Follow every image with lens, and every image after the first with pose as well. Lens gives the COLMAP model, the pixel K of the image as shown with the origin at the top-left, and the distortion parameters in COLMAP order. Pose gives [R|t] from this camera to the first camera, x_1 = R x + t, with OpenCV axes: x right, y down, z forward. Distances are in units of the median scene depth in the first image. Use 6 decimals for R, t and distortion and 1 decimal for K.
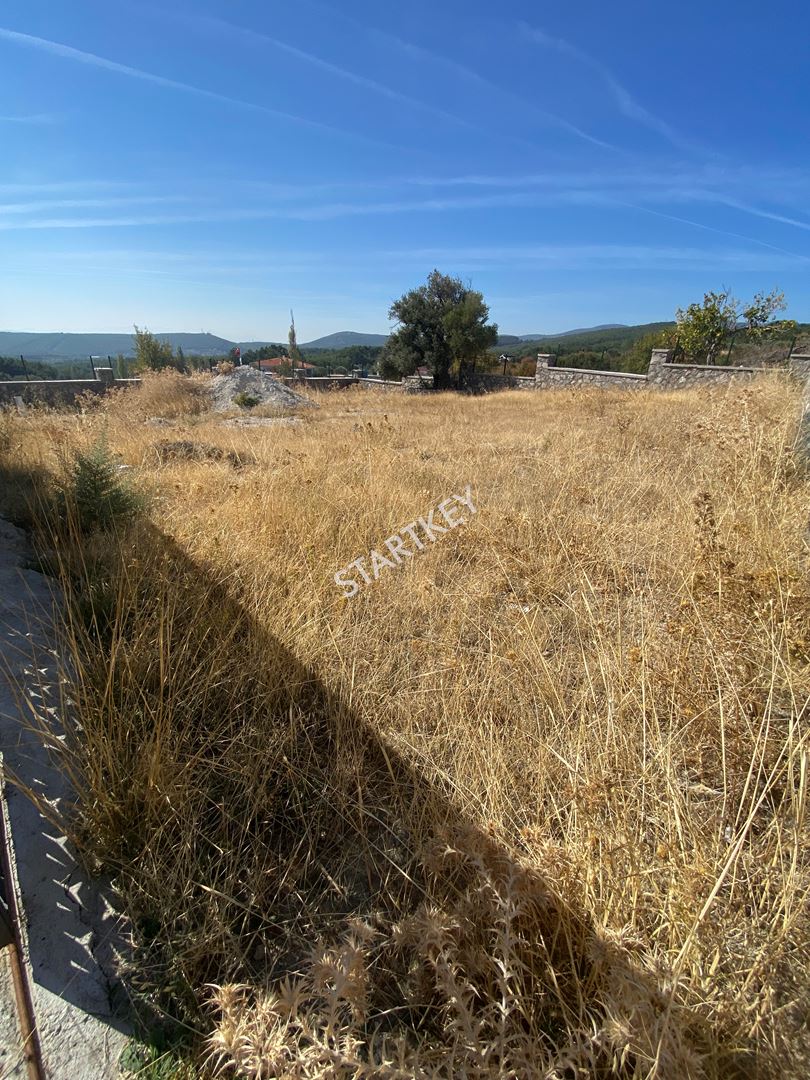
lens RADIAL K [[434.3, 0, 402.8], [0, 434.3, 539.5], [0, 0, 1]] dist [0.013885, -0.017475]
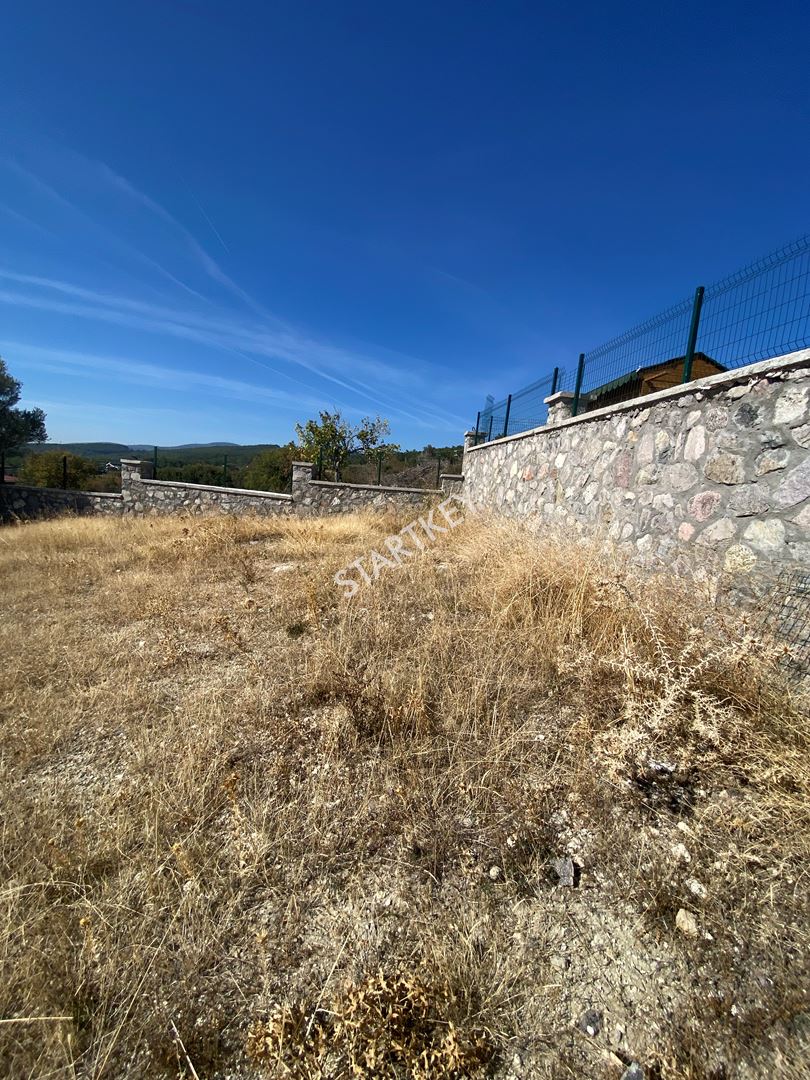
lens RADIAL K [[434.3, 0, 410.1], [0, 434.3, 536.8], [0, 0, 1]] dist [0.013885, -0.017475]
pose [[0.696131, -0.064934, 0.714972, 0.131070], [0.238275, 0.960346, -0.144777, -0.117876], [-0.677220, 0.271143, 0.683999, 0.290797]]
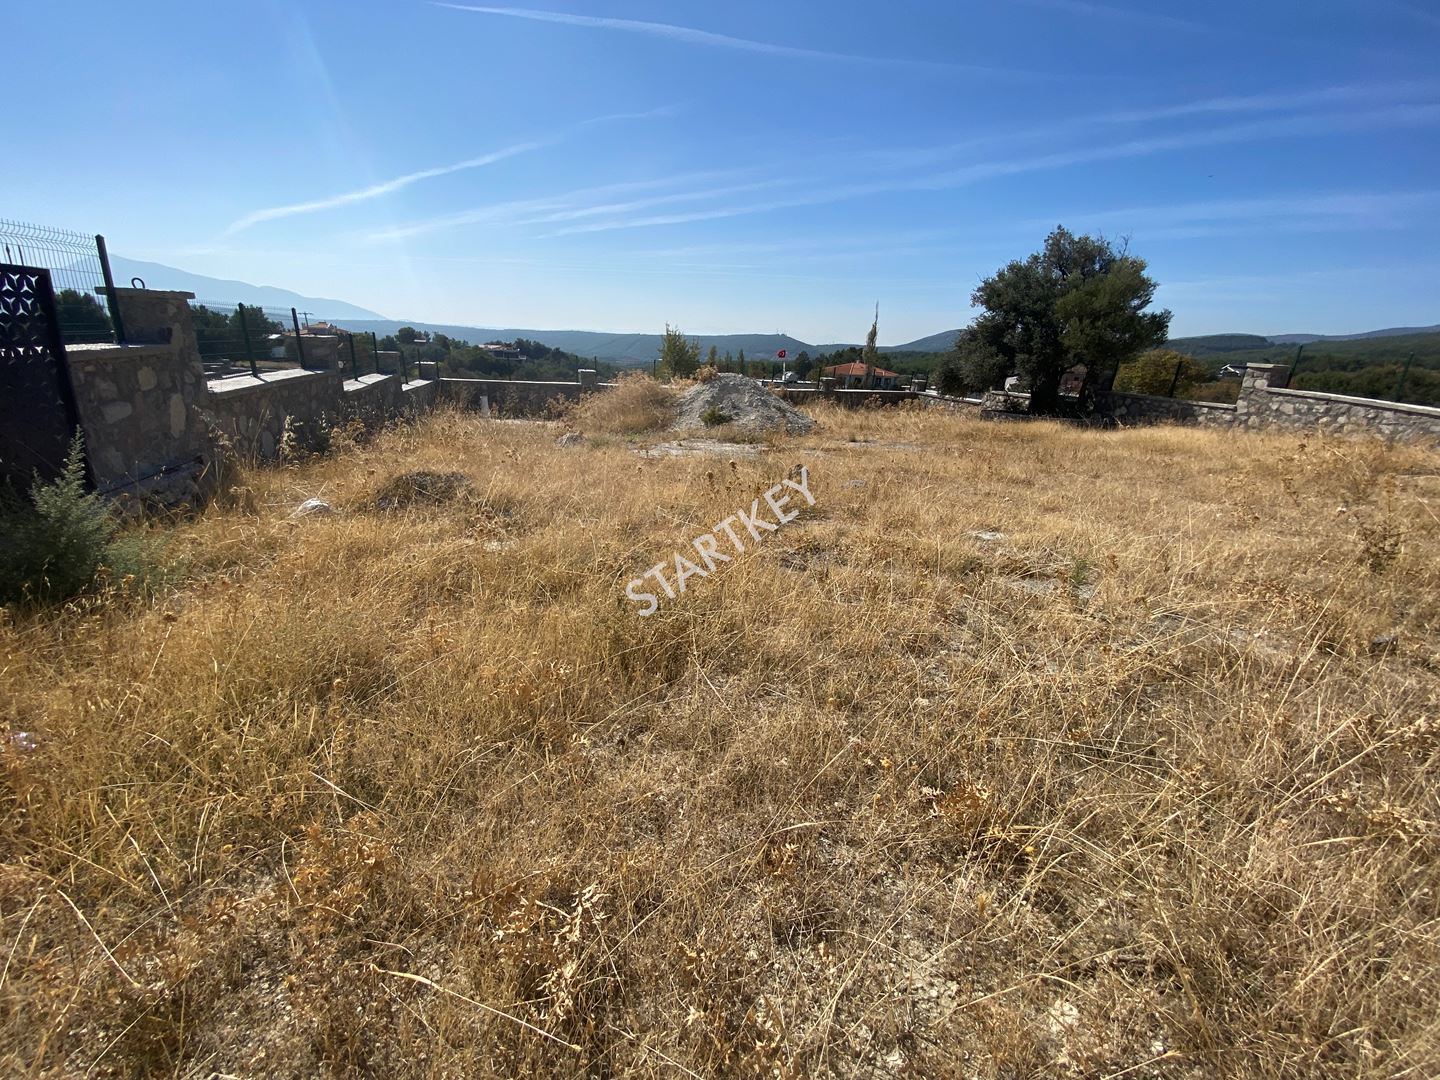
lens RADIAL K [[579.0, 0, 711.1], [0, 579.0, 548.6], [0, 0, 1]] dist [0.013885, -0.017475]
pose [[0.875728, 0.161297, -0.455065, 0.087220], [-0.200045, 0.979052, -0.037944, -0.047351], [0.439412, 0.124262, 0.889649, 0.115058]]
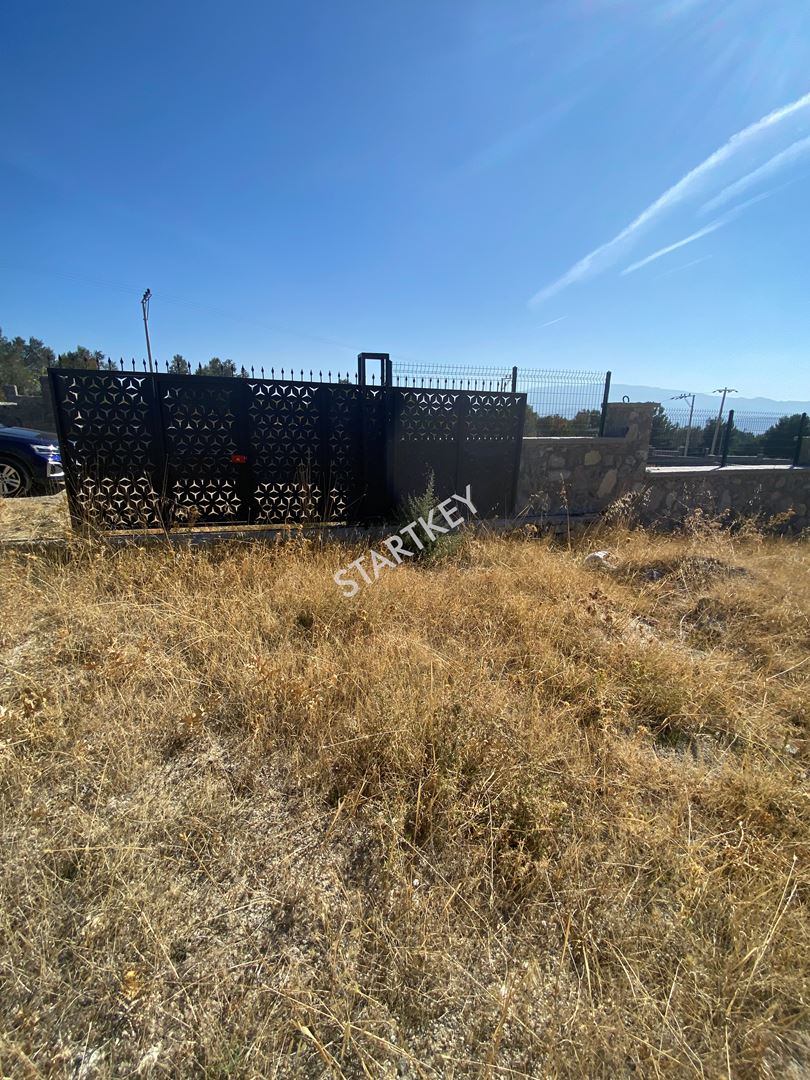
lens RADIAL K [[443.6, 0, 398.3], [0, 443.6, 541.6], [0, 0, 1]] dist [-0.009977, -0.002740]
pose [[-0.452348, 0.179482, -0.873594, 0.083347], [-0.377175, 0.849128, 0.369757, -0.092813], [0.808159, 0.496757, -0.316406, 0.235683]]
